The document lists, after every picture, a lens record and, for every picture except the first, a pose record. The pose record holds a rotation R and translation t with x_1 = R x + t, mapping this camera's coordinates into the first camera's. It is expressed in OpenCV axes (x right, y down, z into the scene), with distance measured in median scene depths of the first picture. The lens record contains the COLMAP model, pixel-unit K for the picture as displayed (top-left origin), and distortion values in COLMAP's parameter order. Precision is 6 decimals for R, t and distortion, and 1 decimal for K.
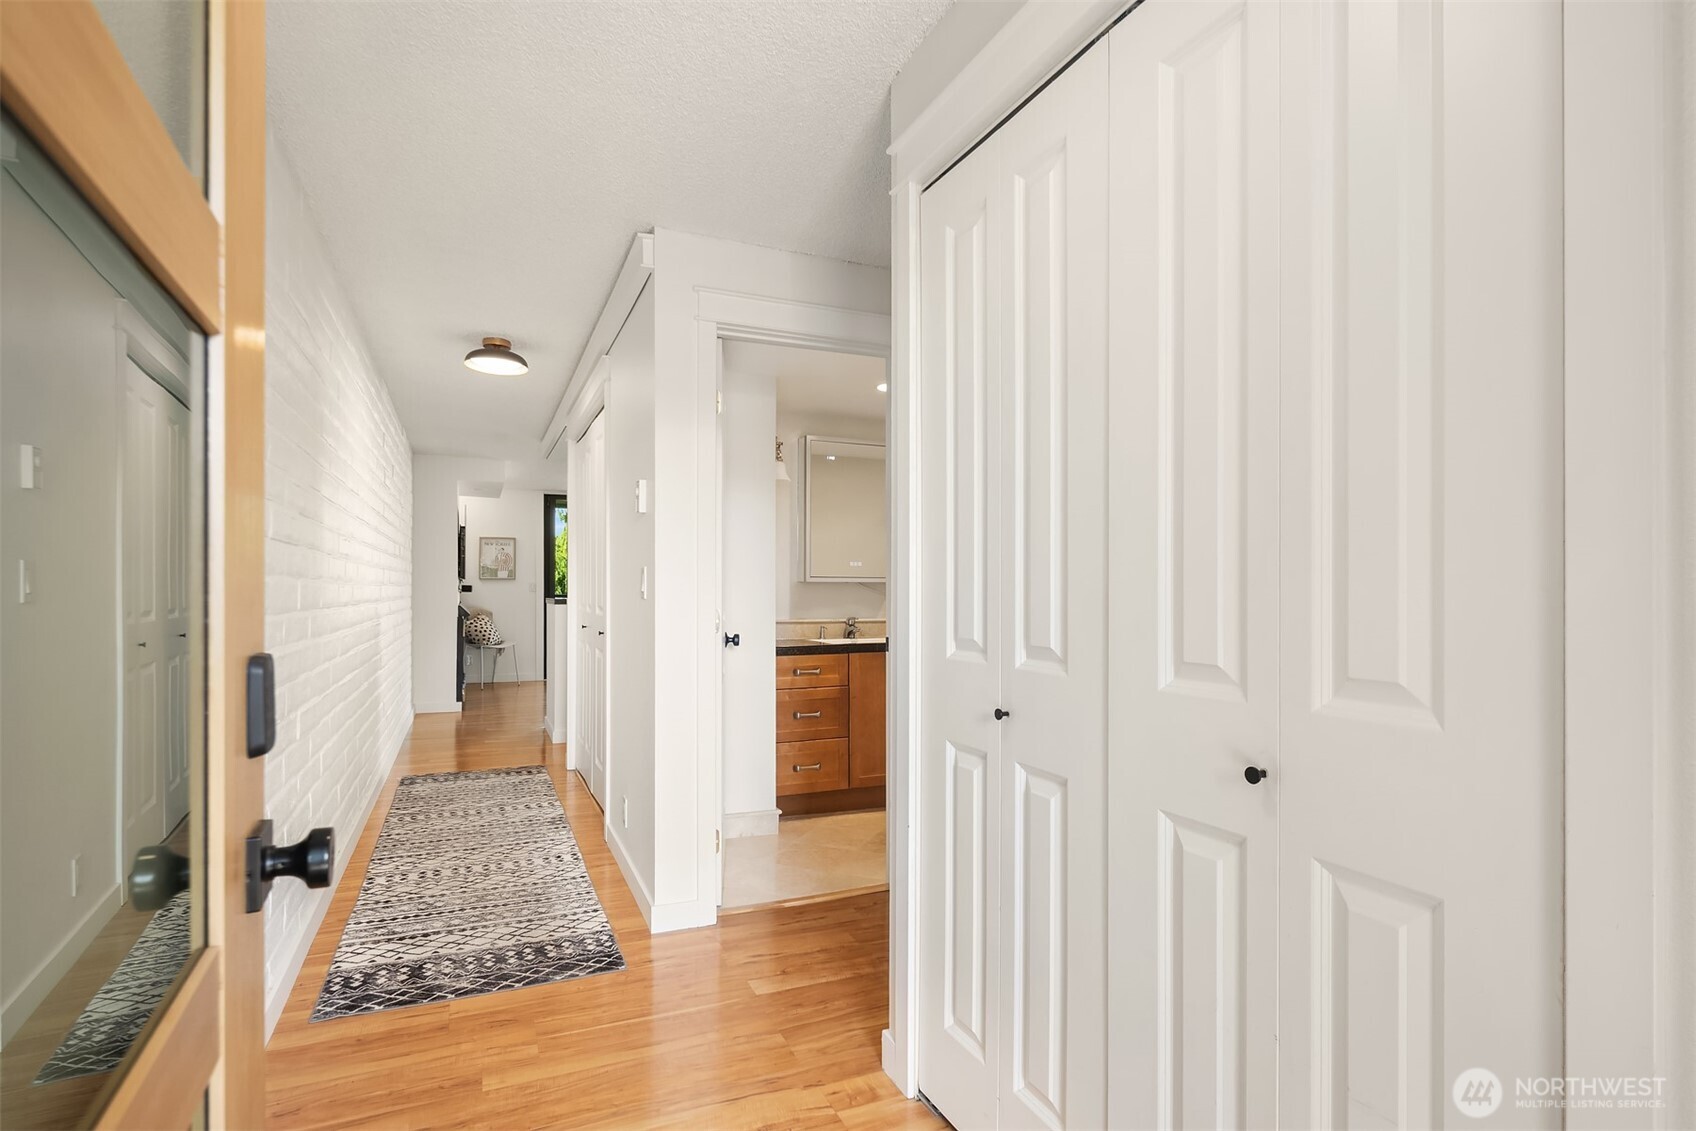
lens RADIAL K [[825.9, 0, 845.4], [0, 825.9, 582.3], [0, 0, 1]] dist [-0.004520, -0.001116]
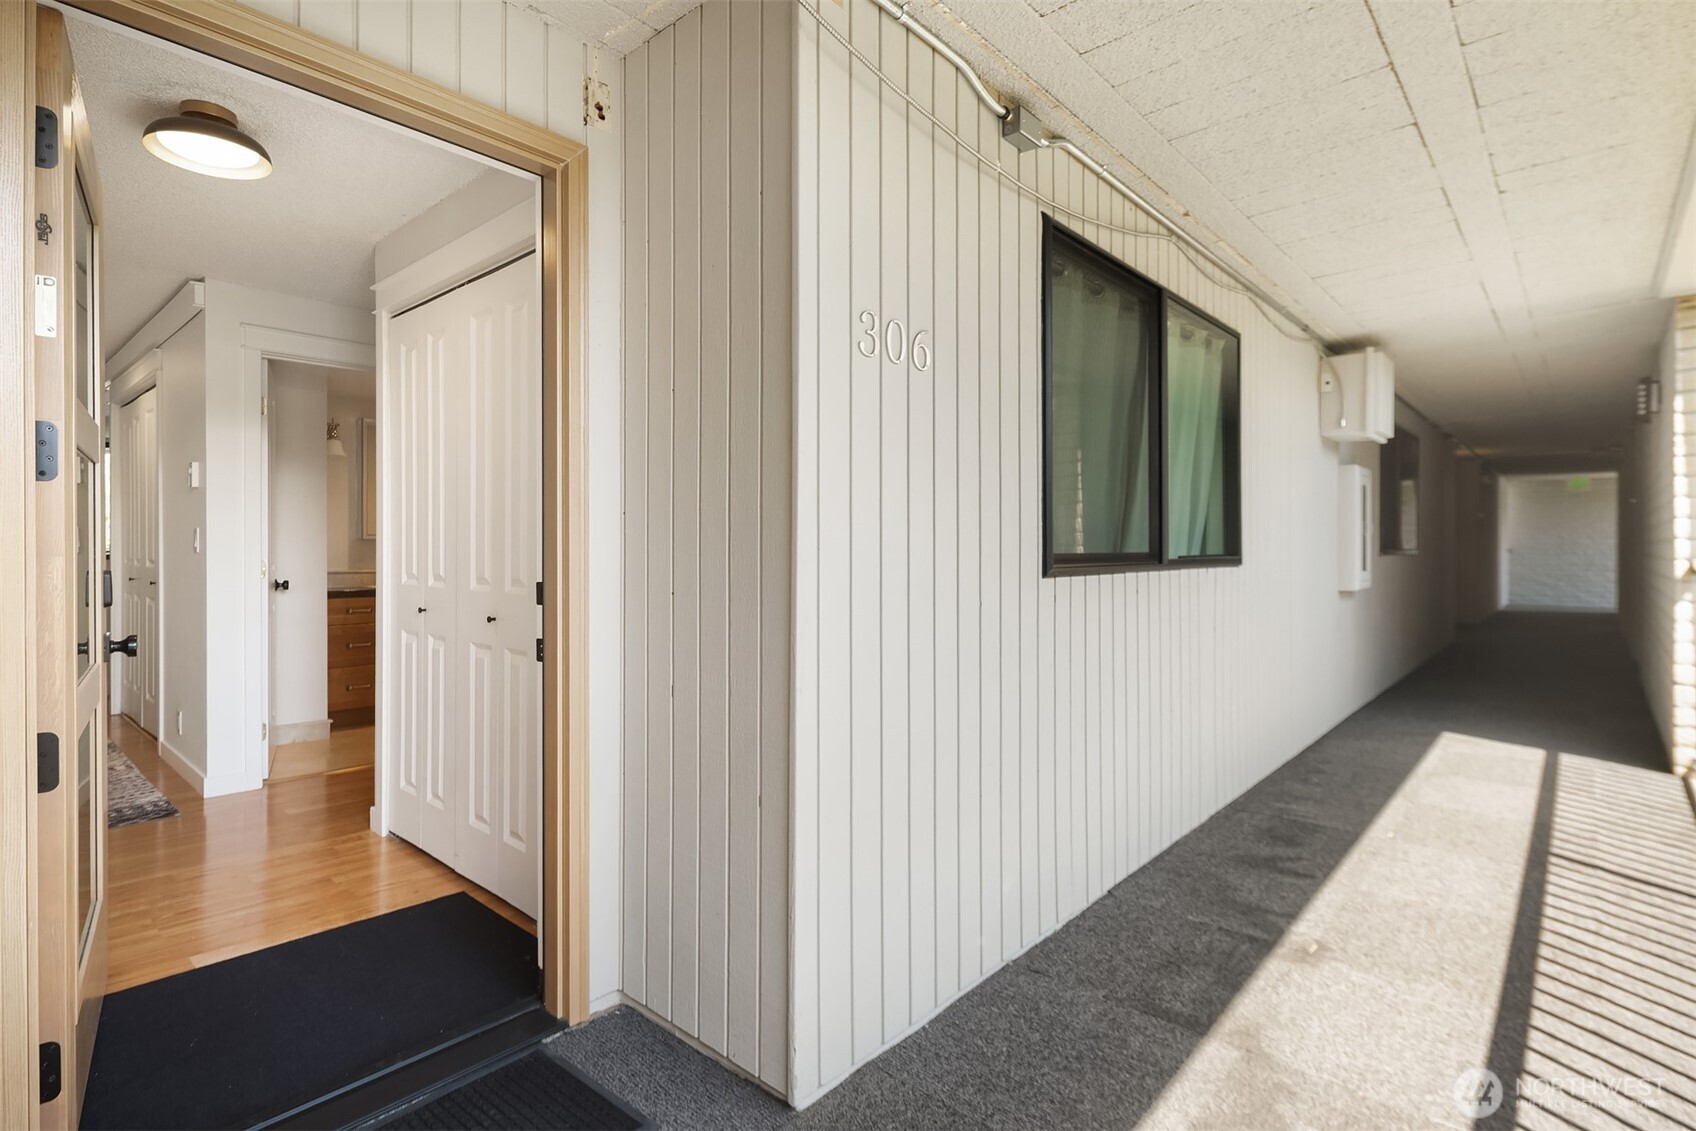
lens RADIAL K [[825.9, 0, 851.2], [0, 825.9, 547.7], [0, 0, 1]] dist [-0.004520, -0.001116]
pose [[0.909658, 0.000555, 0.415357, 0.163819], [-0.005169, 0.999937, 0.009985, -0.006634], [-0.415325, -0.011230, 0.909604, -0.640186]]
